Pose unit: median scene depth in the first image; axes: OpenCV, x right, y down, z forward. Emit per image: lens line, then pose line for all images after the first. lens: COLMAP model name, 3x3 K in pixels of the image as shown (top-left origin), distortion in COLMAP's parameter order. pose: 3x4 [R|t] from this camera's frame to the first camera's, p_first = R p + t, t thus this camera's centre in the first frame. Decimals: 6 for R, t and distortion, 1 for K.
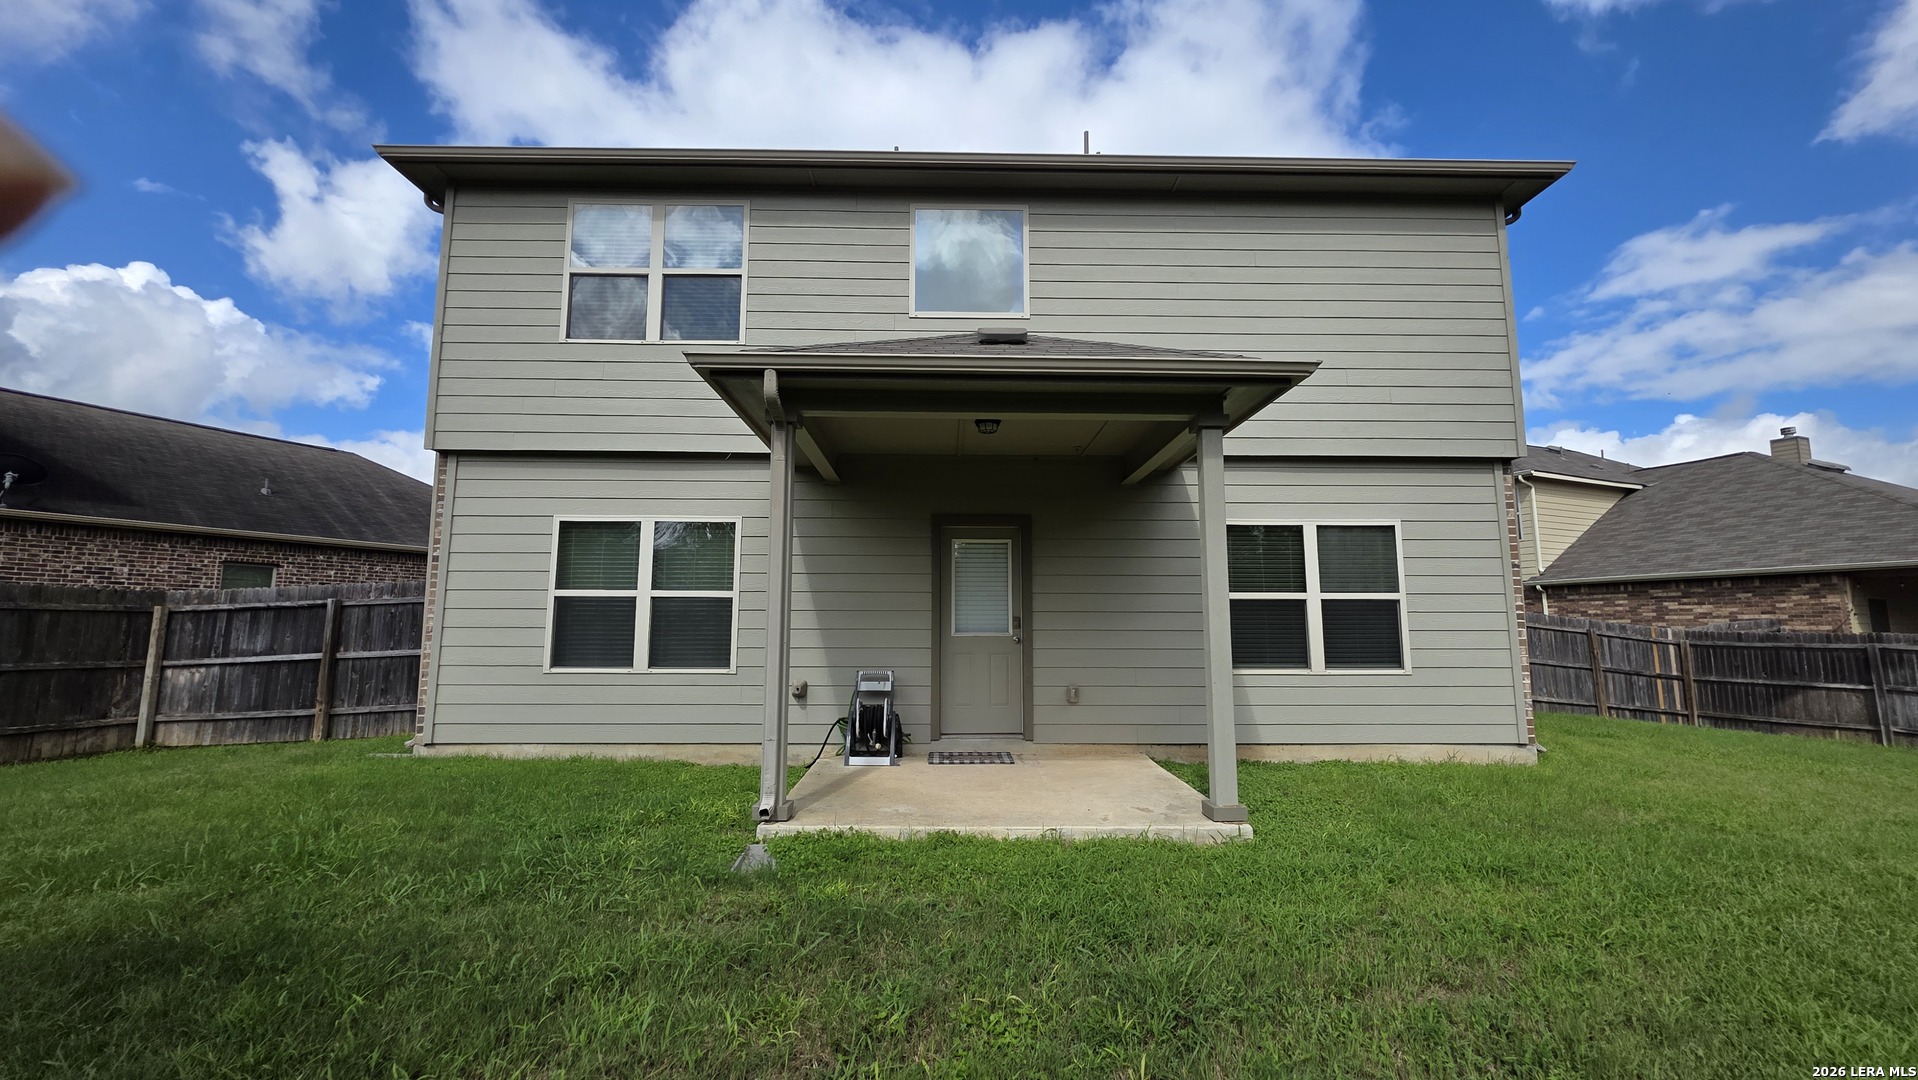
lens RADIAL K [[766.7, 0, 958.4], [0, 766.7, 538.2], [0, 0, 1]] dist [0.004441, -0.000025]
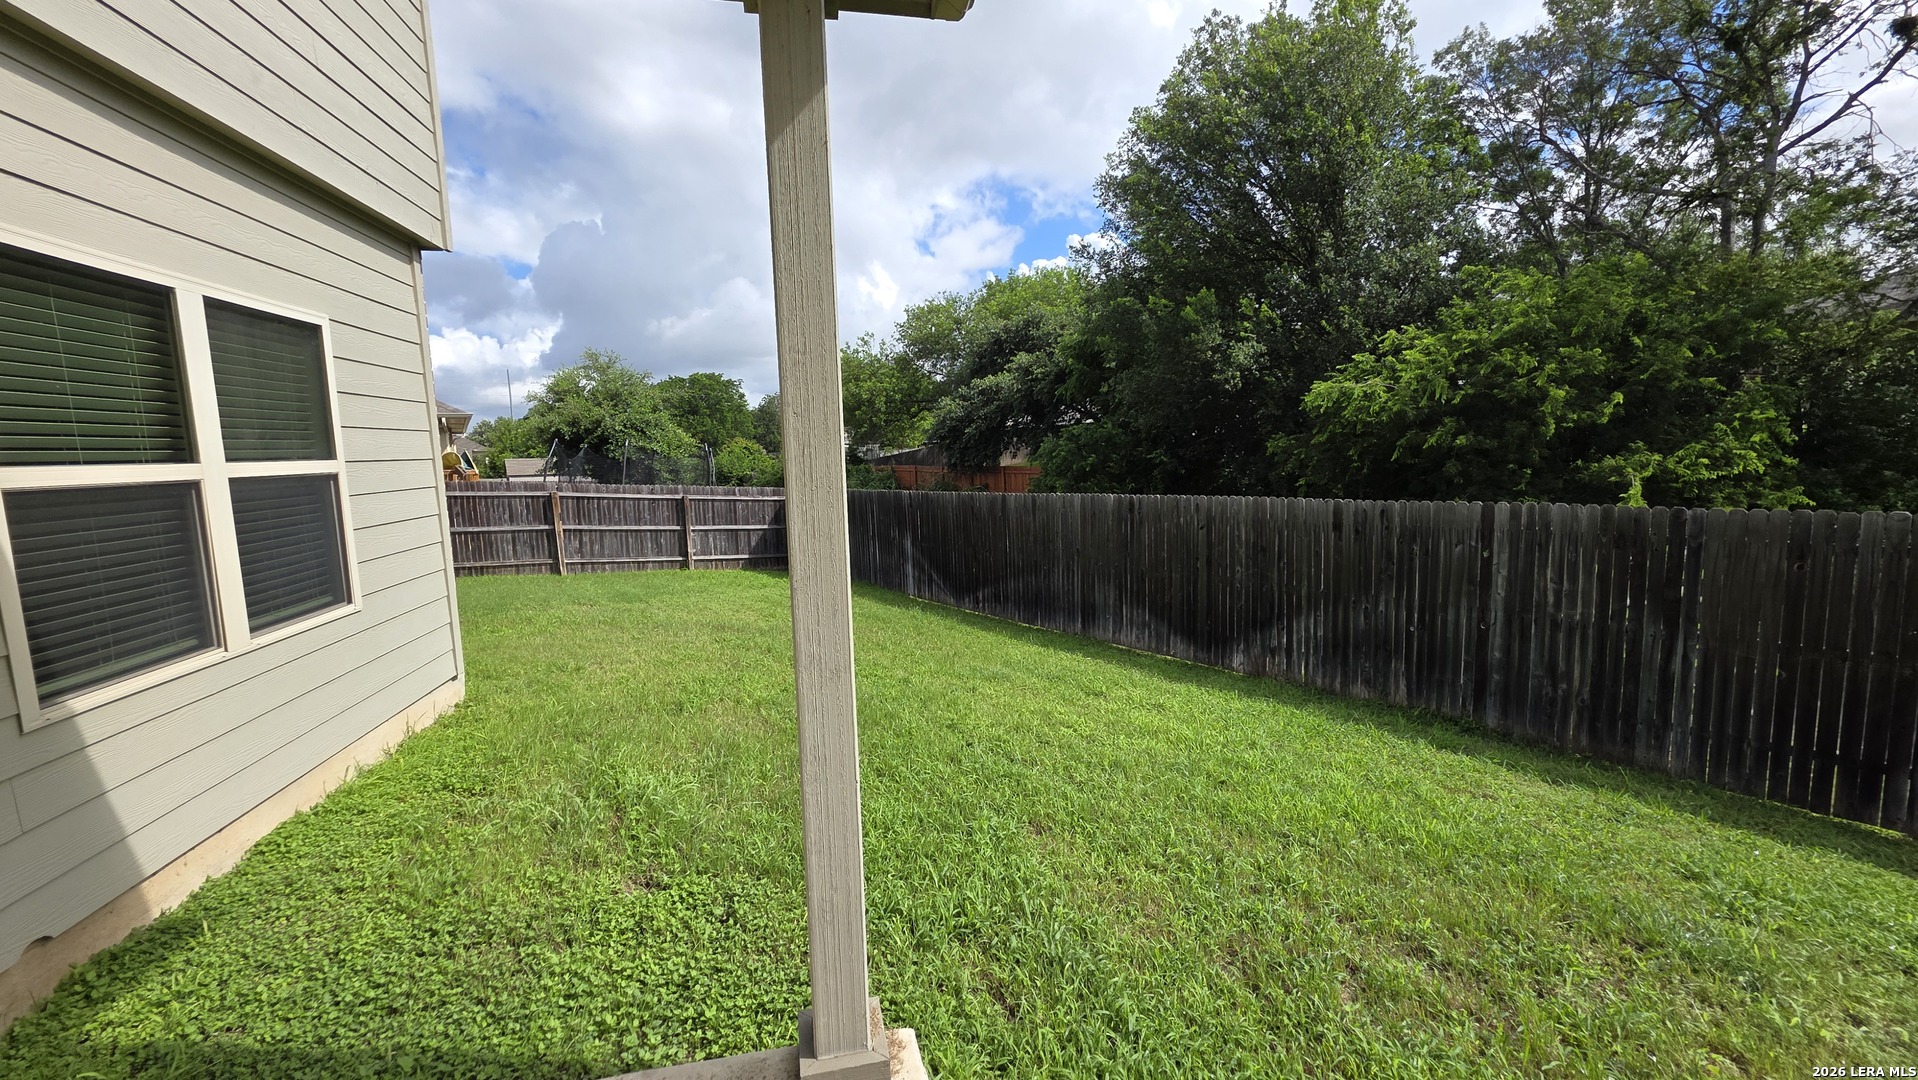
lens RADIAL K [[768.5, 0, 959.0], [0, 768.5, 540.0], [0, 0, 1]] dist [0.004304, -0.000009]
pose [[-0.185822, -0.119184, 0.975328, -0.017978], [-0.056606, 0.992266, 0.110469, 0.043560], [-0.980952, -0.034682, -0.191131, 0.687546]]
